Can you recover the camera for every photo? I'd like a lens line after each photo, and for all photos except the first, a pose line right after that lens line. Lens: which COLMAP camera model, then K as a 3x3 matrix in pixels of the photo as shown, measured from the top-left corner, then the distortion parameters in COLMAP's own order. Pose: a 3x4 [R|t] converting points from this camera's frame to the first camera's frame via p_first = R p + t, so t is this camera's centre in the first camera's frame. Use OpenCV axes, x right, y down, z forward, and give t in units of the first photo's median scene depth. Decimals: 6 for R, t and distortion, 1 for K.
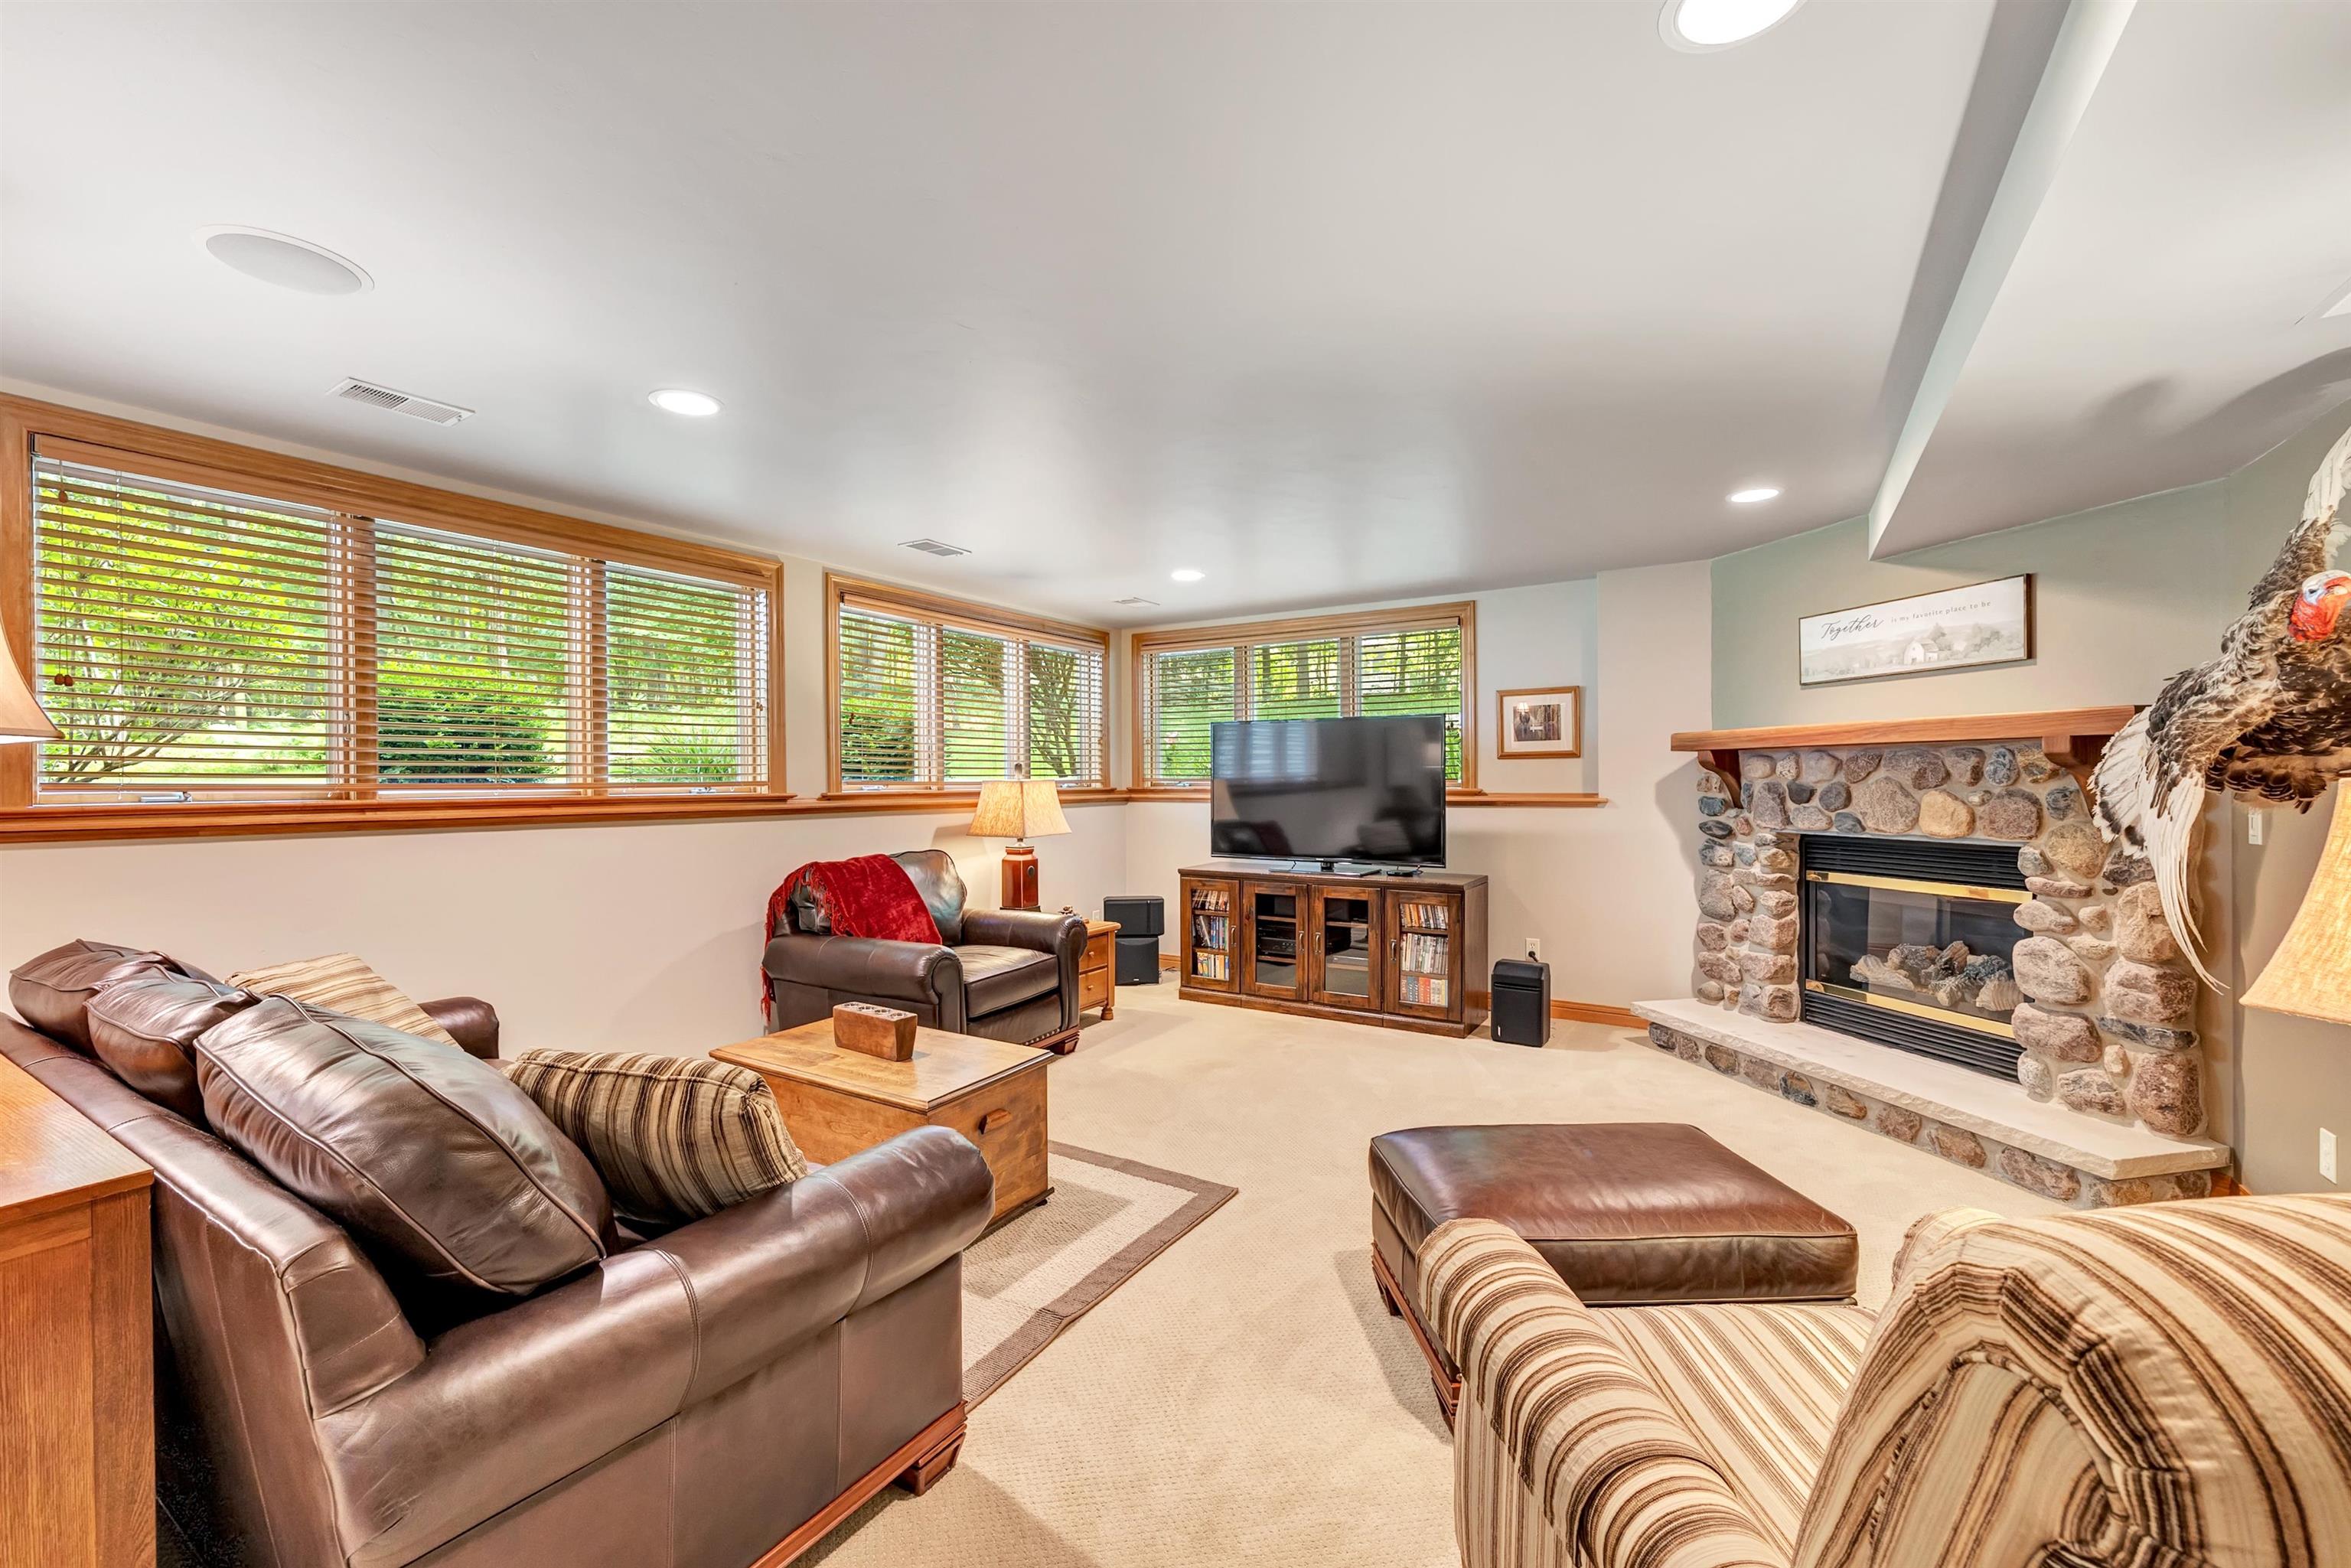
lens RADIAL K [[945.3, 0, 1168.7], [0, 945.3, 788.9], [0, 0, 1]] dist [0.001796, 0.000101]
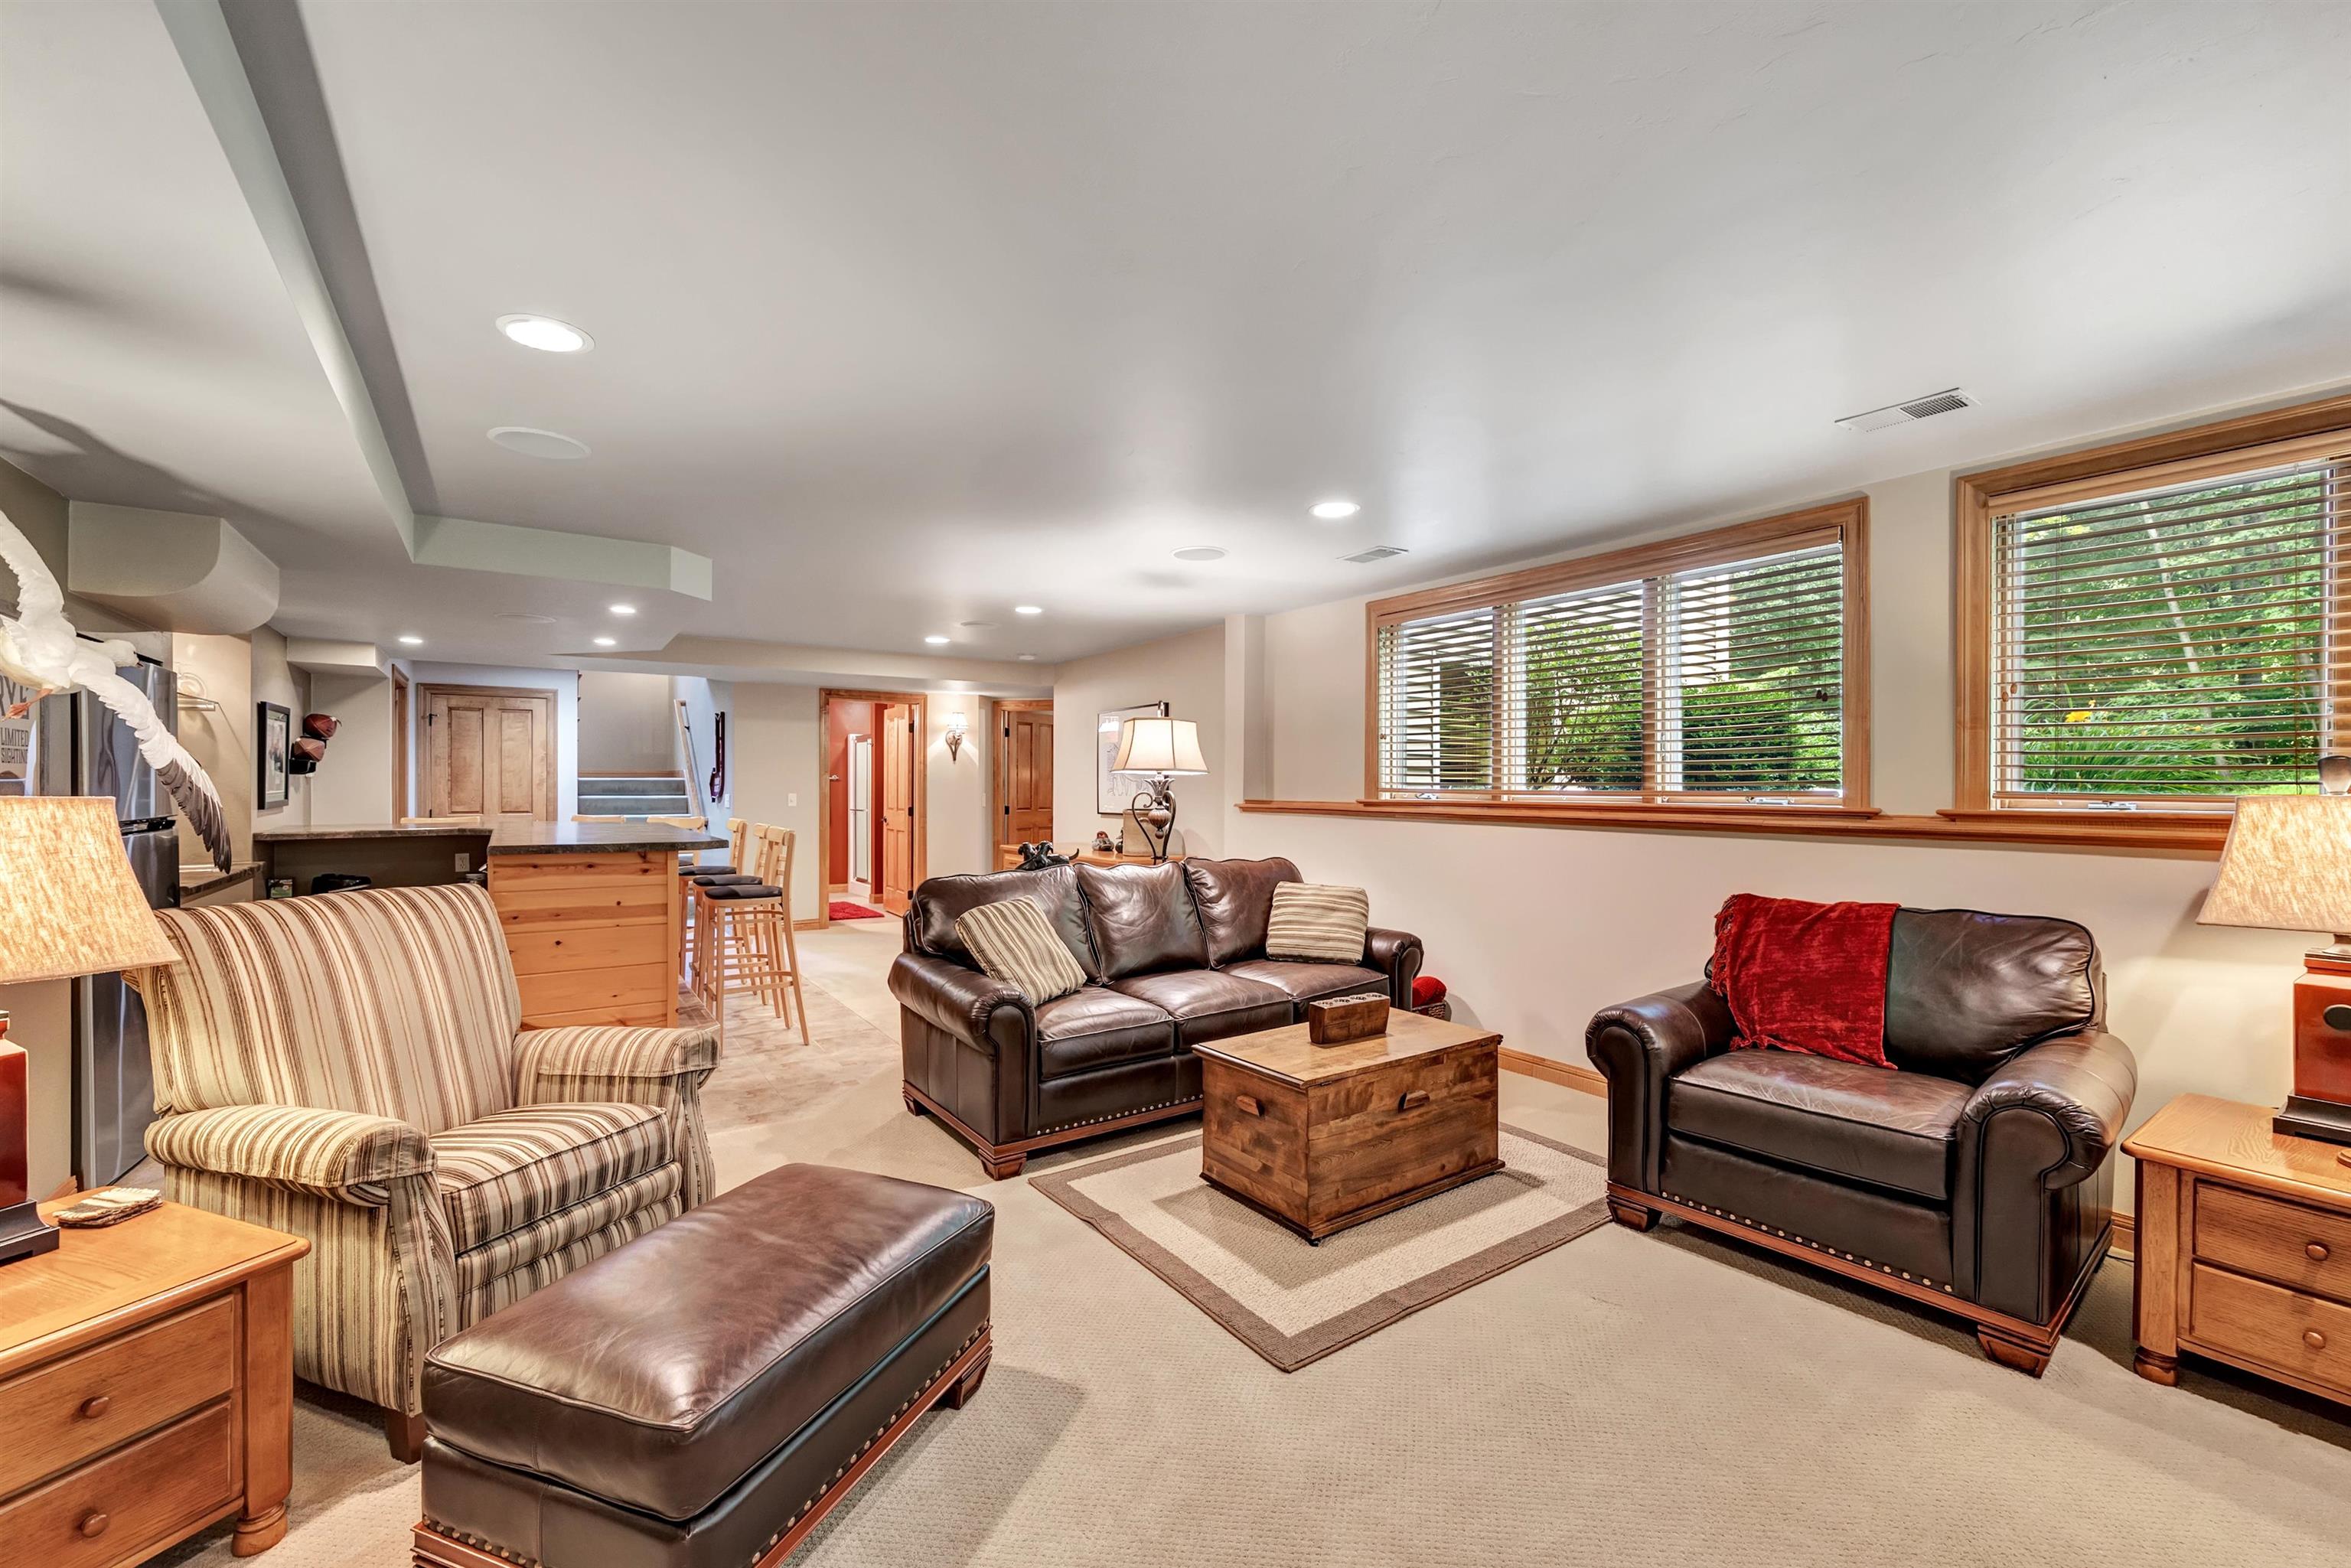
lens RADIAL K [[945.3, 0, 1178.0], [0, 945.3, 788.4], [0, 0, 1]] dist [0.001796, 0.000101]
pose [[-0.392301, 0.004014, -0.919828, 0.508902], [-0.009612, 0.999918, 0.008462, -0.011999], [0.919787, 0.012161, -0.392230, 0.815248]]
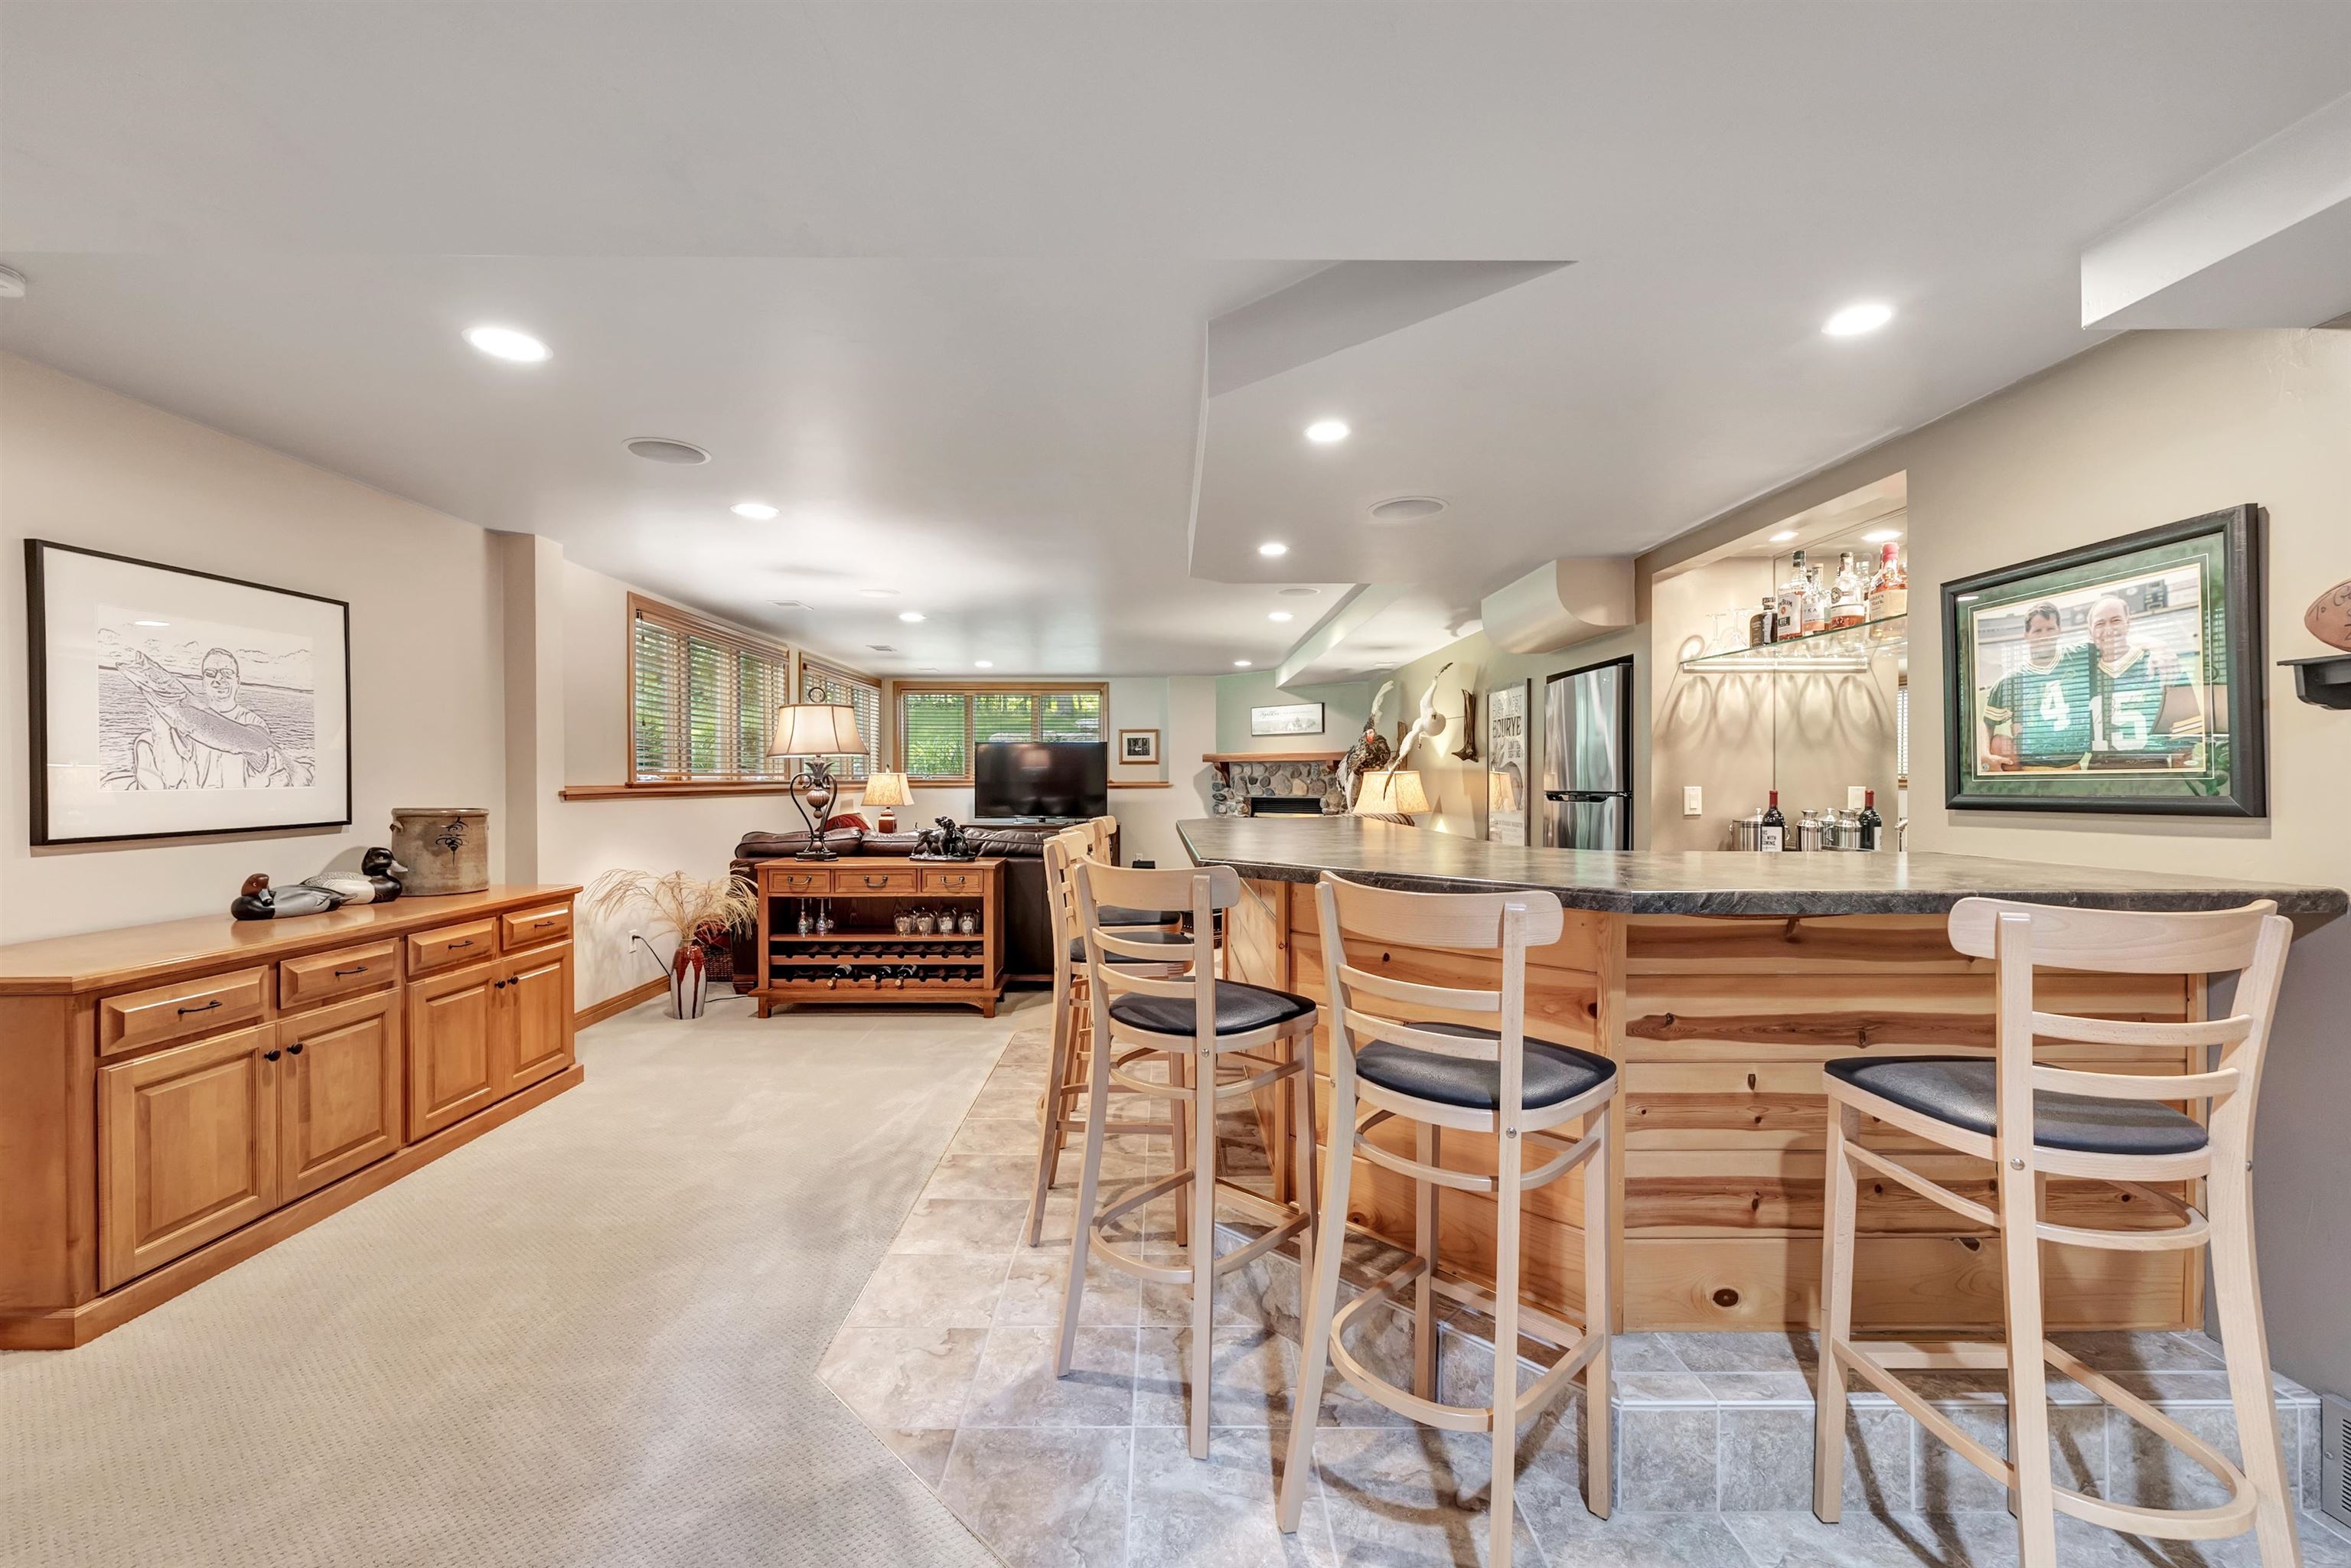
lens RADIAL K [[945.3, 0, 1170.2], [0, 945.3, 780.0], [0, 0, 1]] dist [0.001796, 0.000101]
pose [[0.838374, 0.002848, 0.545088, -0.809033], [0.002246, 0.999960, -0.008678, 0.022901], [-0.545091, 0.008499, 0.838334, -0.893970]]
